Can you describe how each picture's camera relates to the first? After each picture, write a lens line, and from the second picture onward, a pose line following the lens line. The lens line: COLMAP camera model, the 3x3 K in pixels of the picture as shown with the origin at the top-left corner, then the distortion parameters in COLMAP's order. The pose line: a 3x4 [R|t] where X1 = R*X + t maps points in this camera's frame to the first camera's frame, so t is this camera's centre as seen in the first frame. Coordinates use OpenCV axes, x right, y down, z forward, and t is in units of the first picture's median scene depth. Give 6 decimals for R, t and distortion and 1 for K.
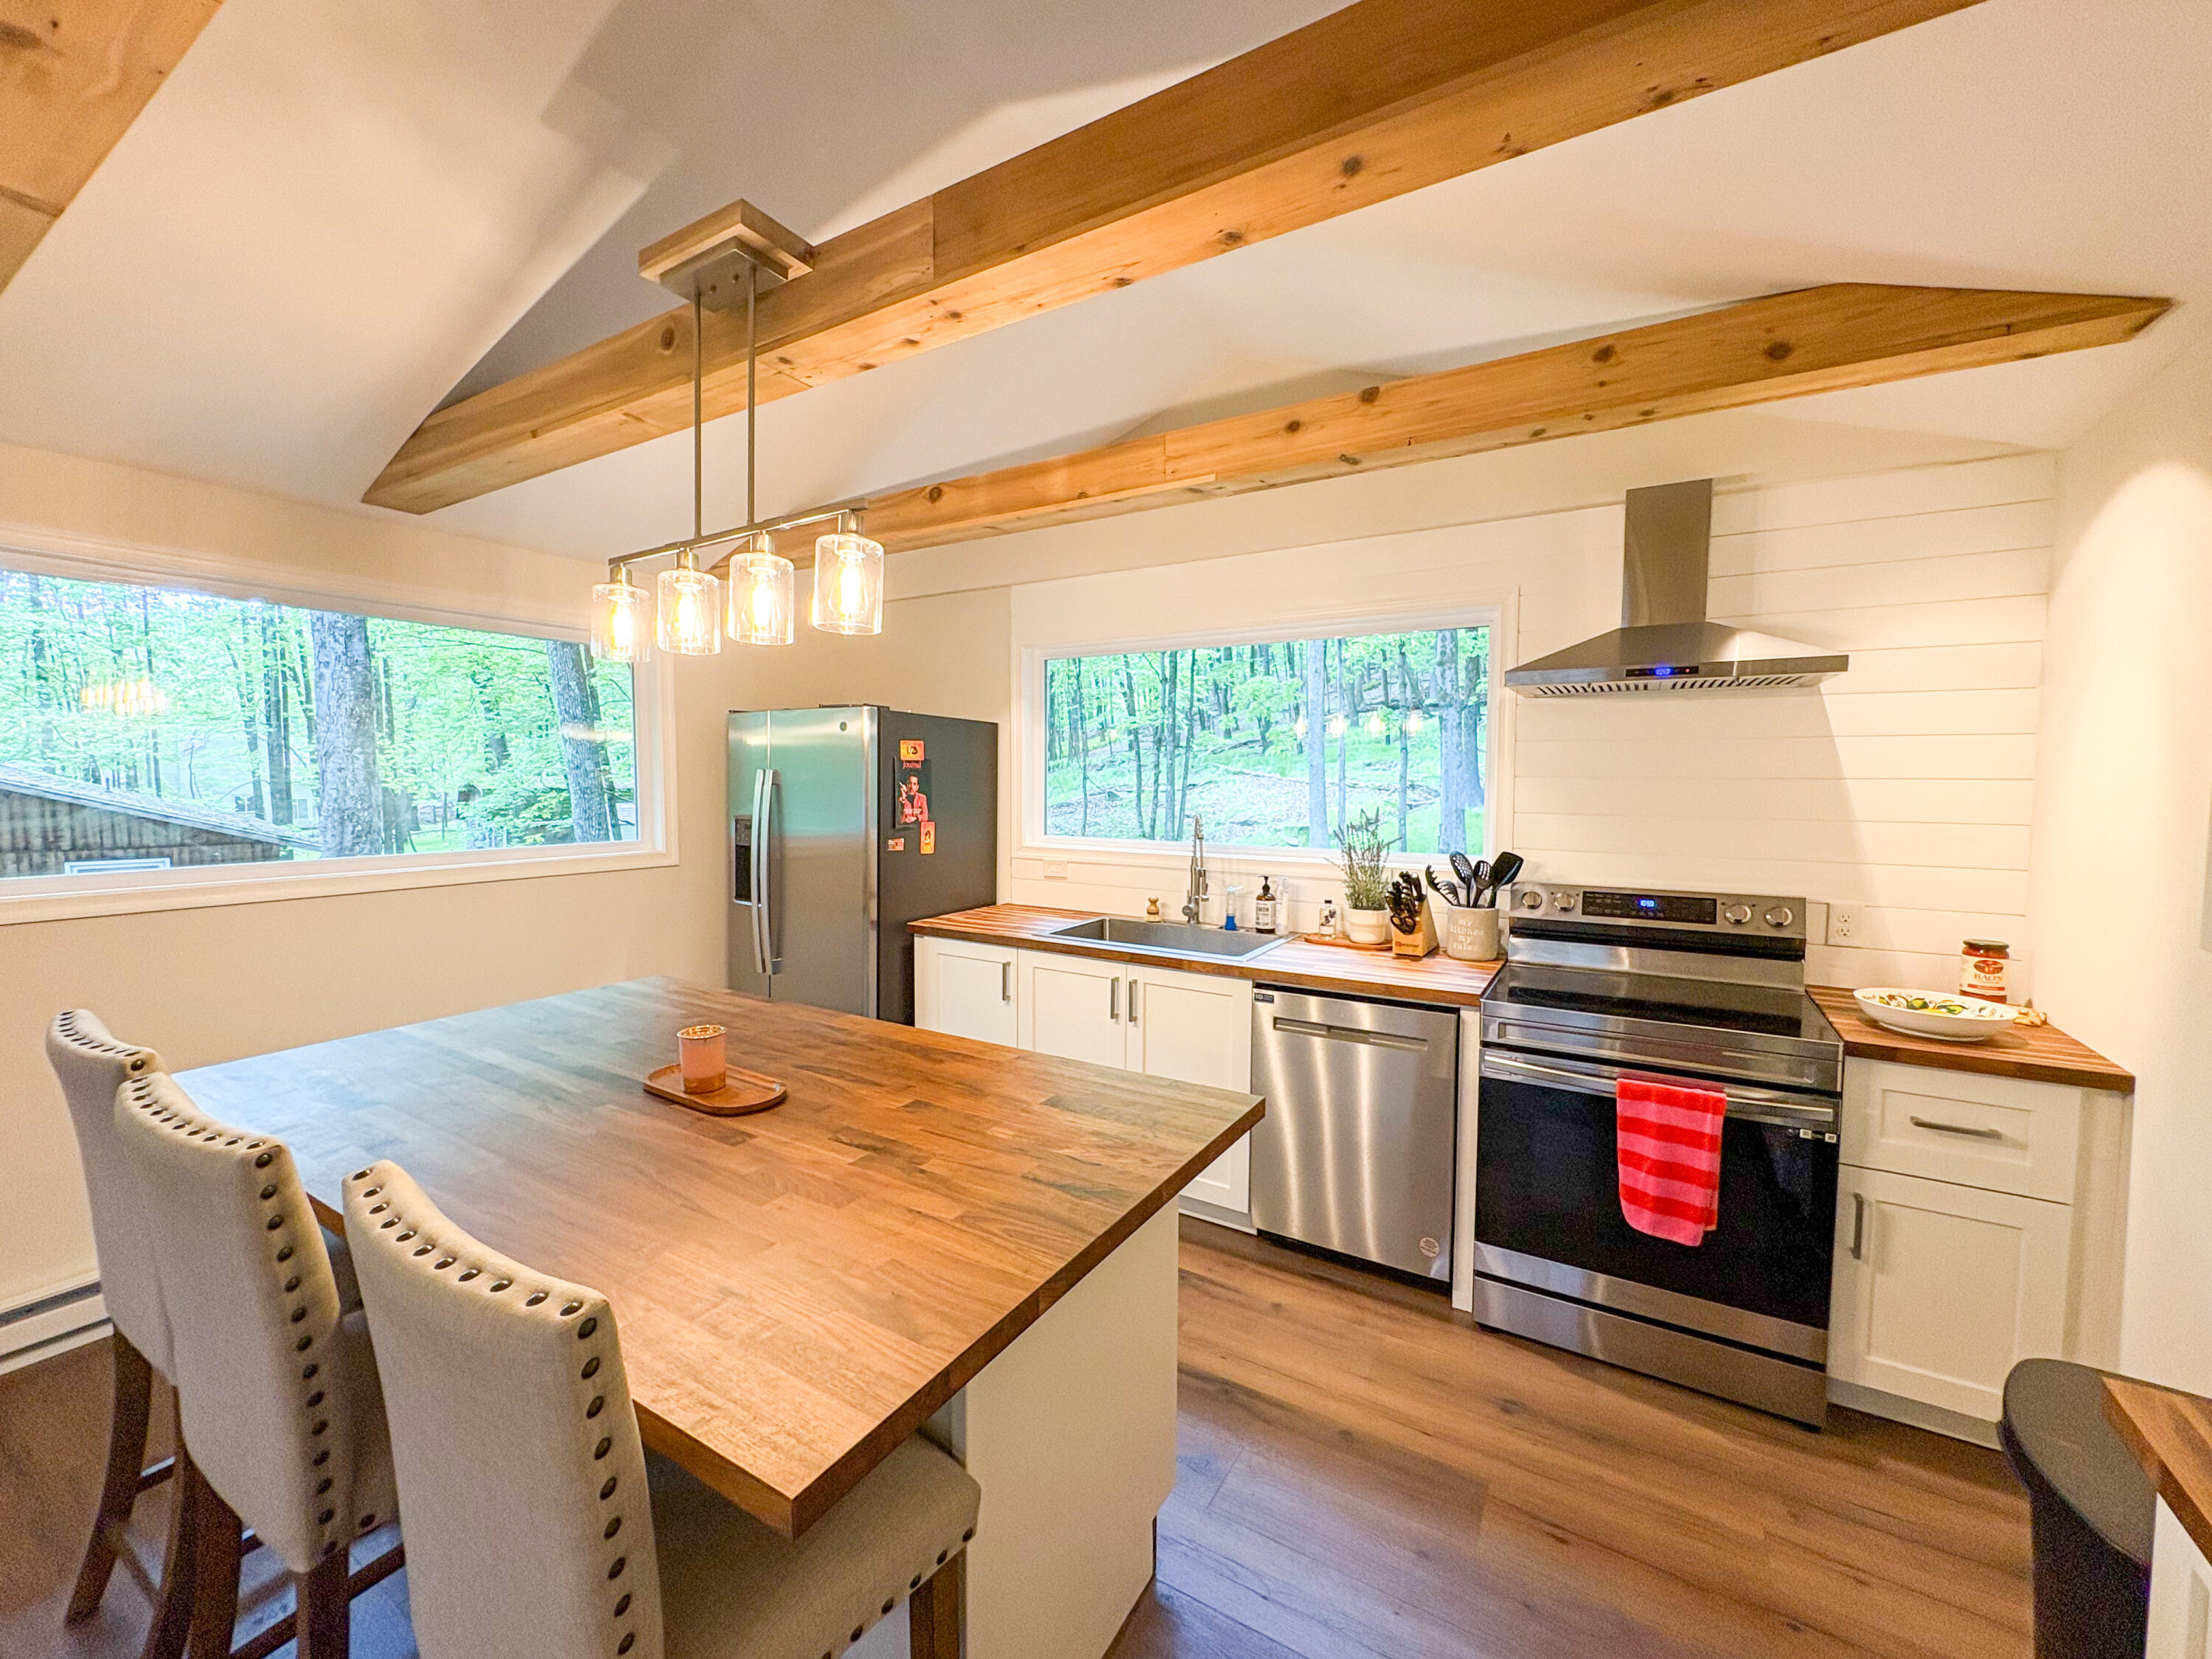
lens RADIAL K [[883.3, 0, 1105.3], [0, 883.3, 825.1], [0, 0, 1]] dist [0.000005, 0.000056]
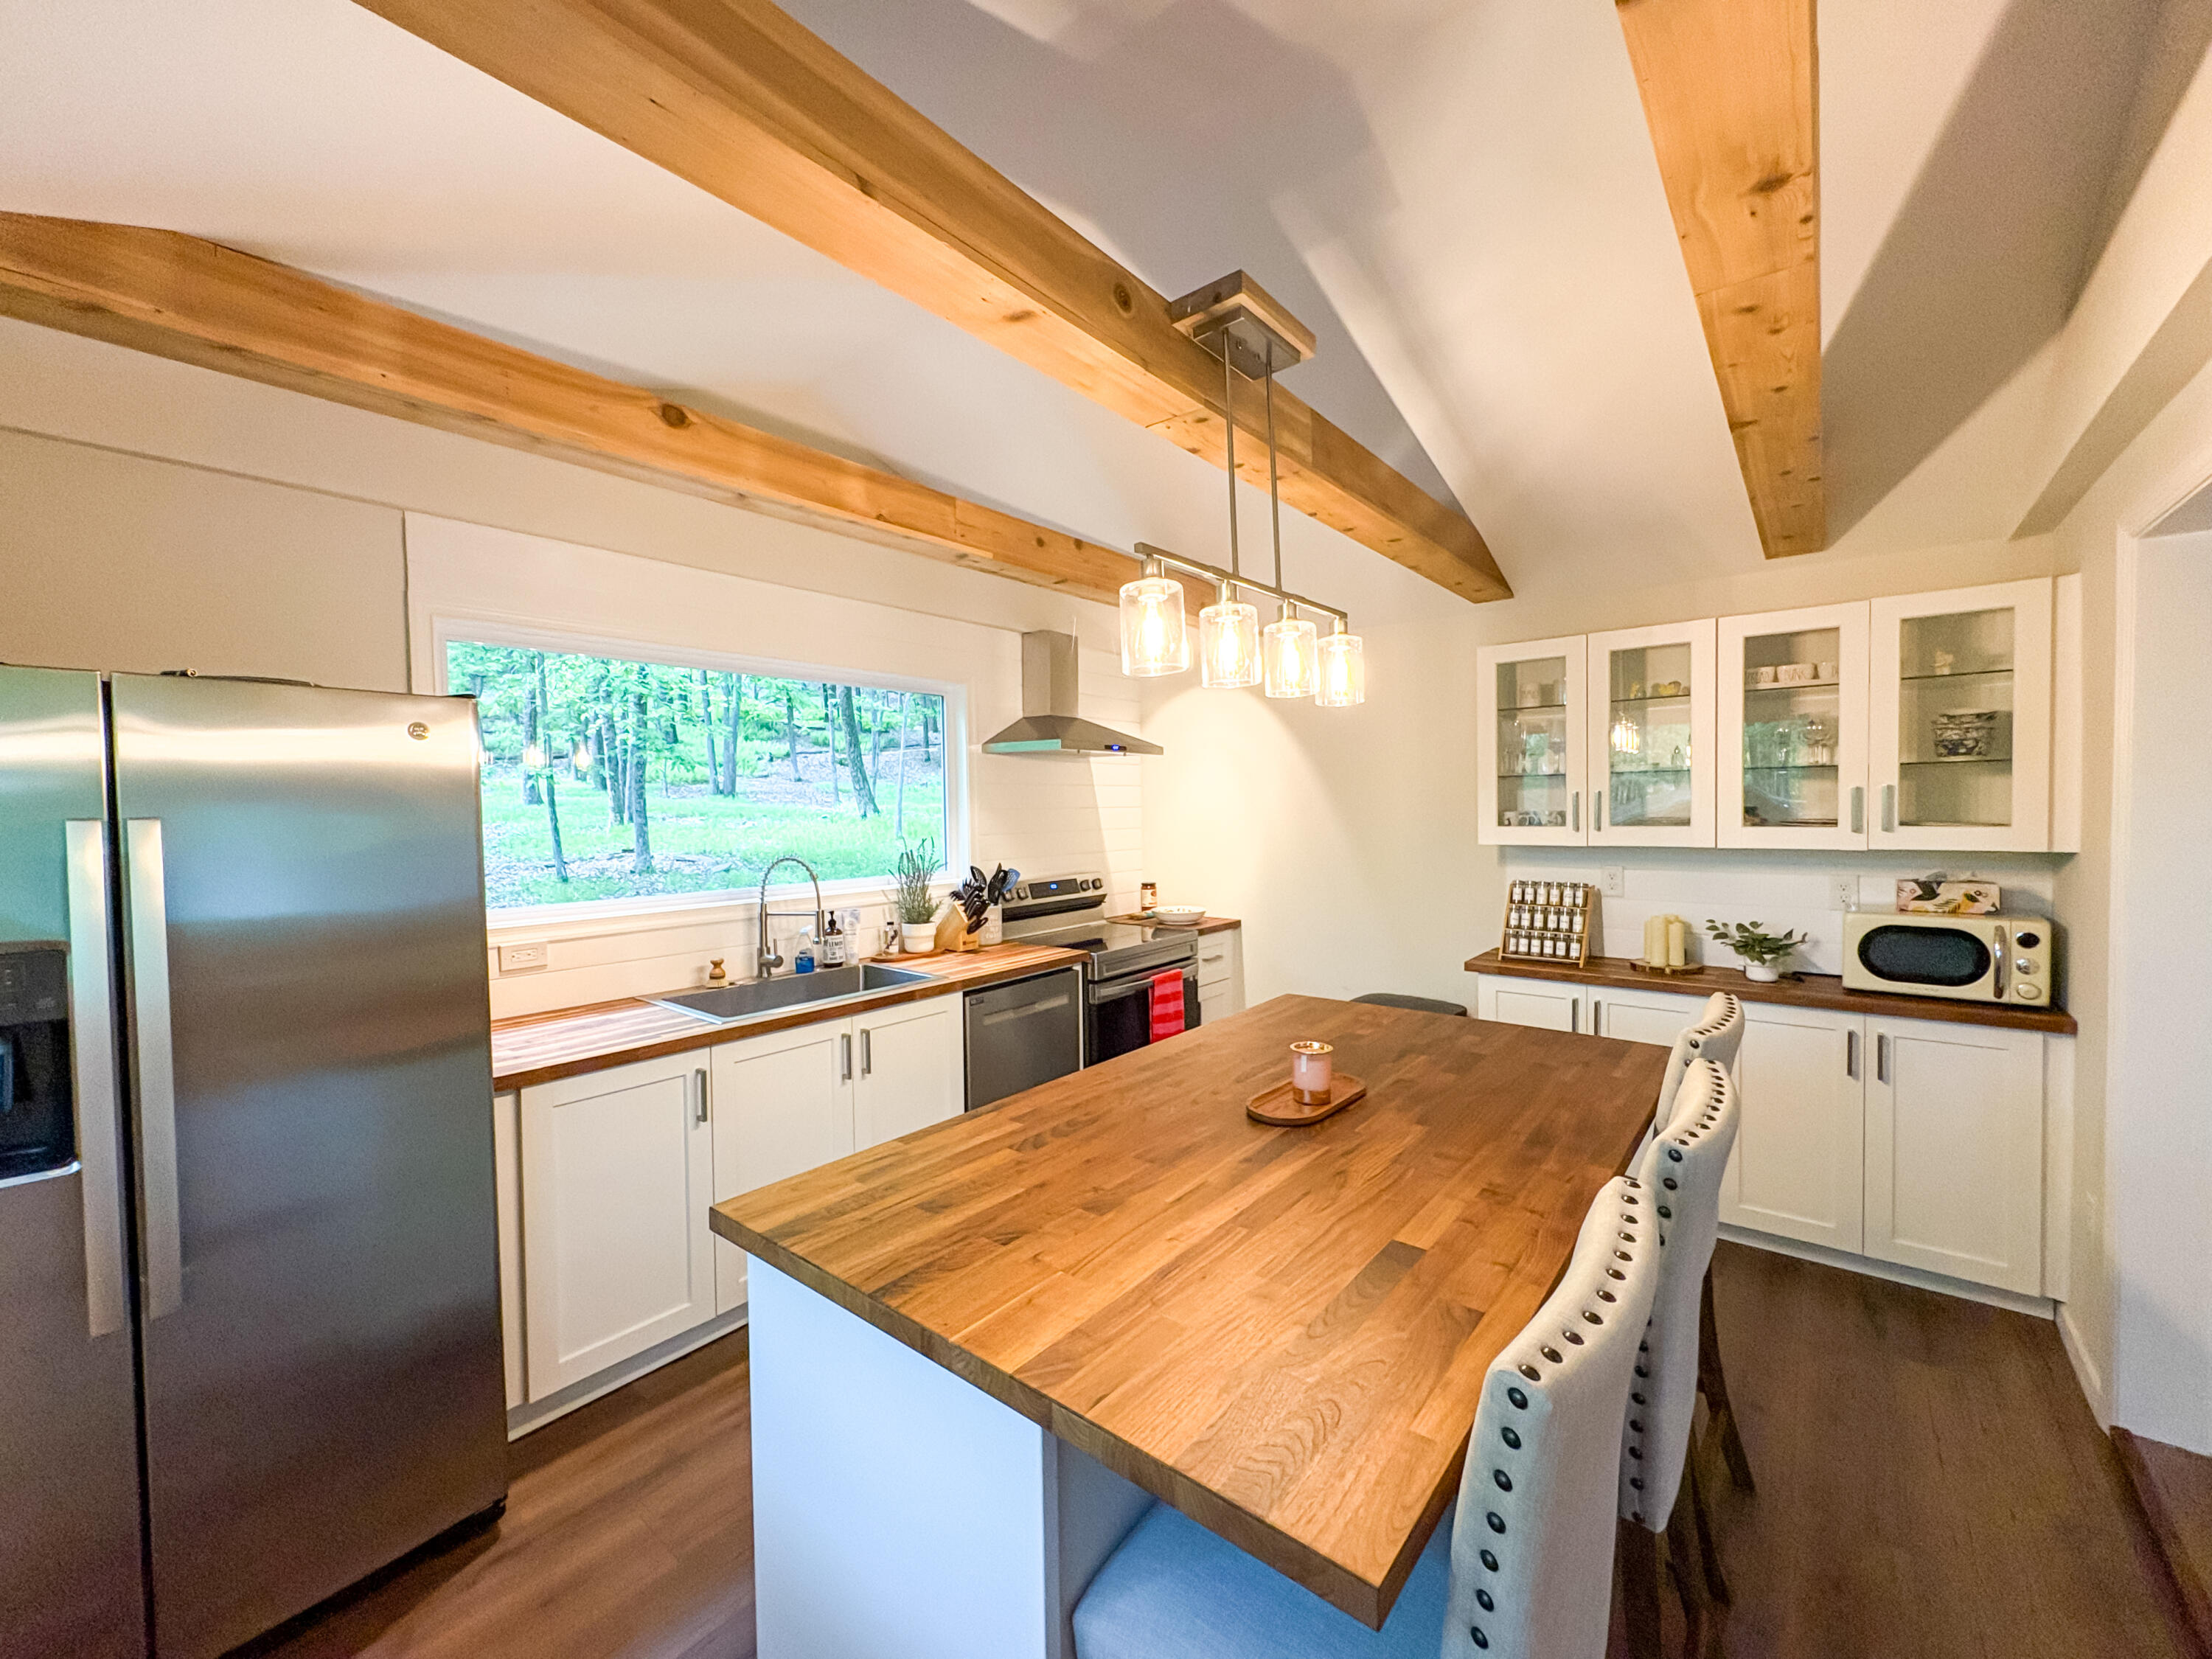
lens RADIAL K [[885.3, 0, 1106.0], [0, 885.3, 829.5], [0, 0, 1]] dist [-0.000193, 0.000008]
pose [[0.139169, -0.034948, 0.989652, -0.990245], [0.069028, 0.997289, 0.025511, -0.050934], [-0.987860, 0.064763, 0.141204, 0.684417]]
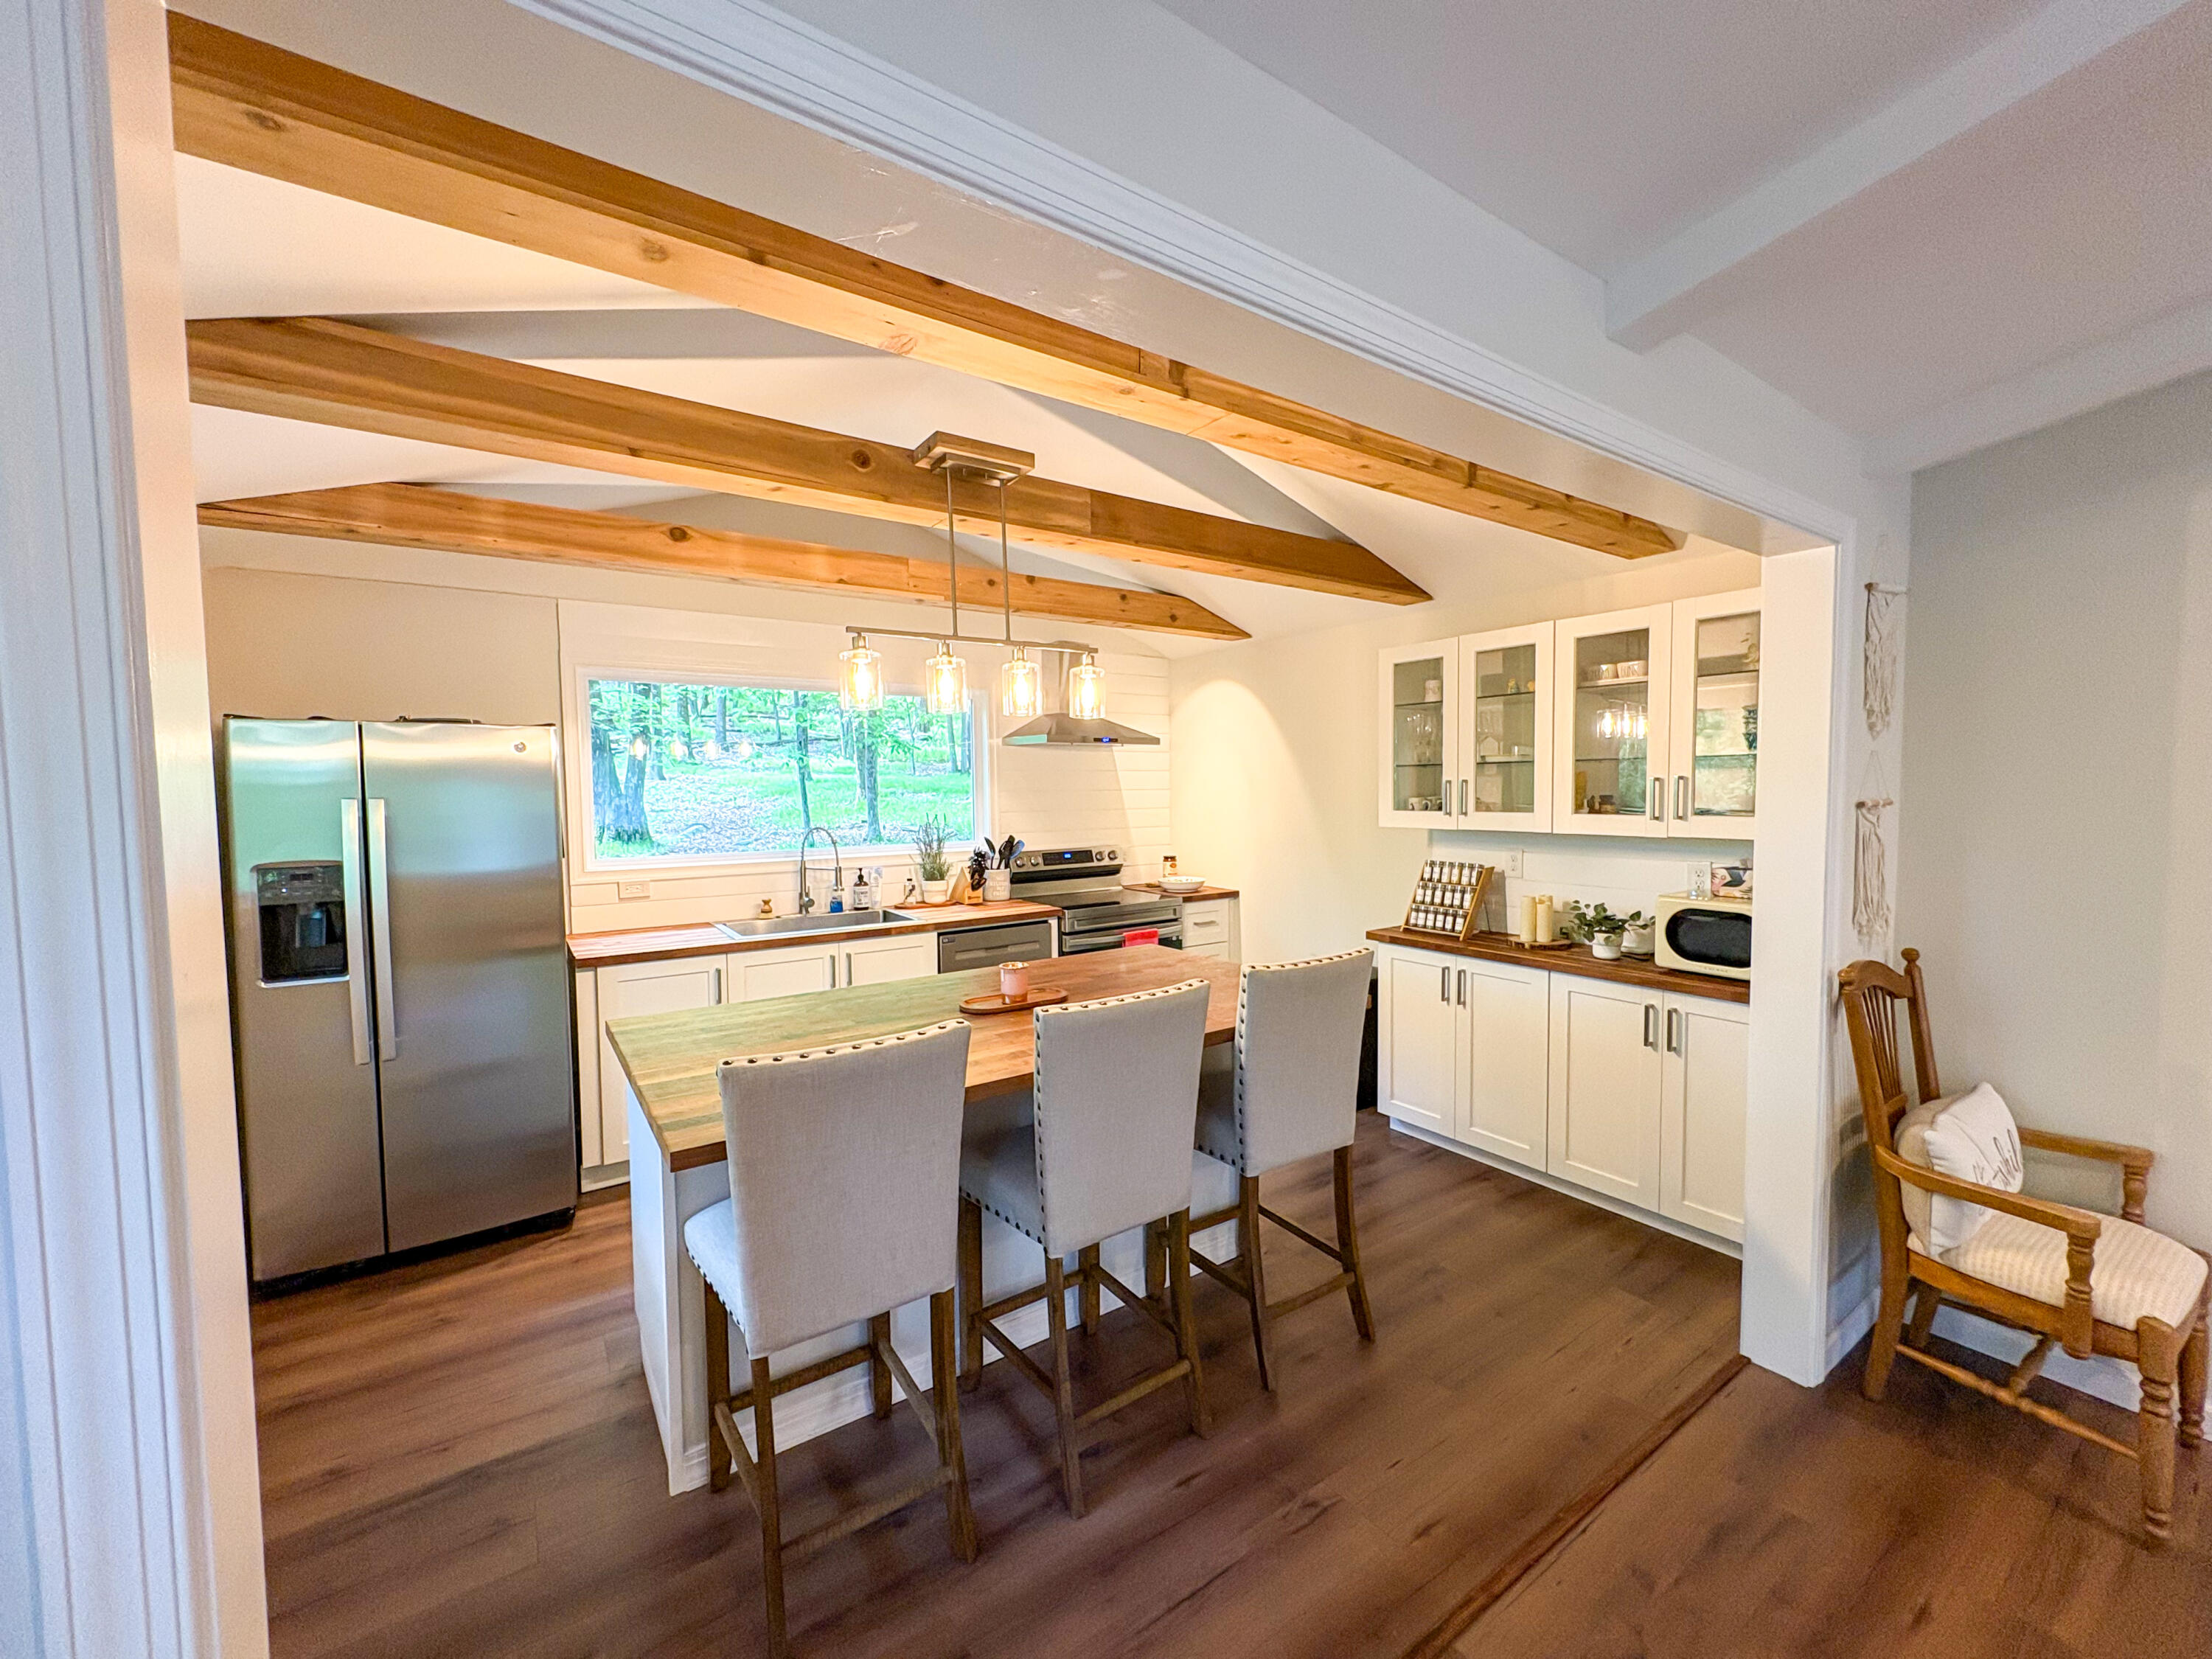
lens RADIAL K [[885.3, 0, 1106.0], [0, 885.3, 829.5], [0, 0, 1]] dist [-0.000193, 0.000008]
pose [[0.405440, -0.055593, 0.912430, -1.136441], [0.061906, 0.997527, 0.033270, -0.029067], [-0.912023, 0.042995, 0.407879, 0.134113]]
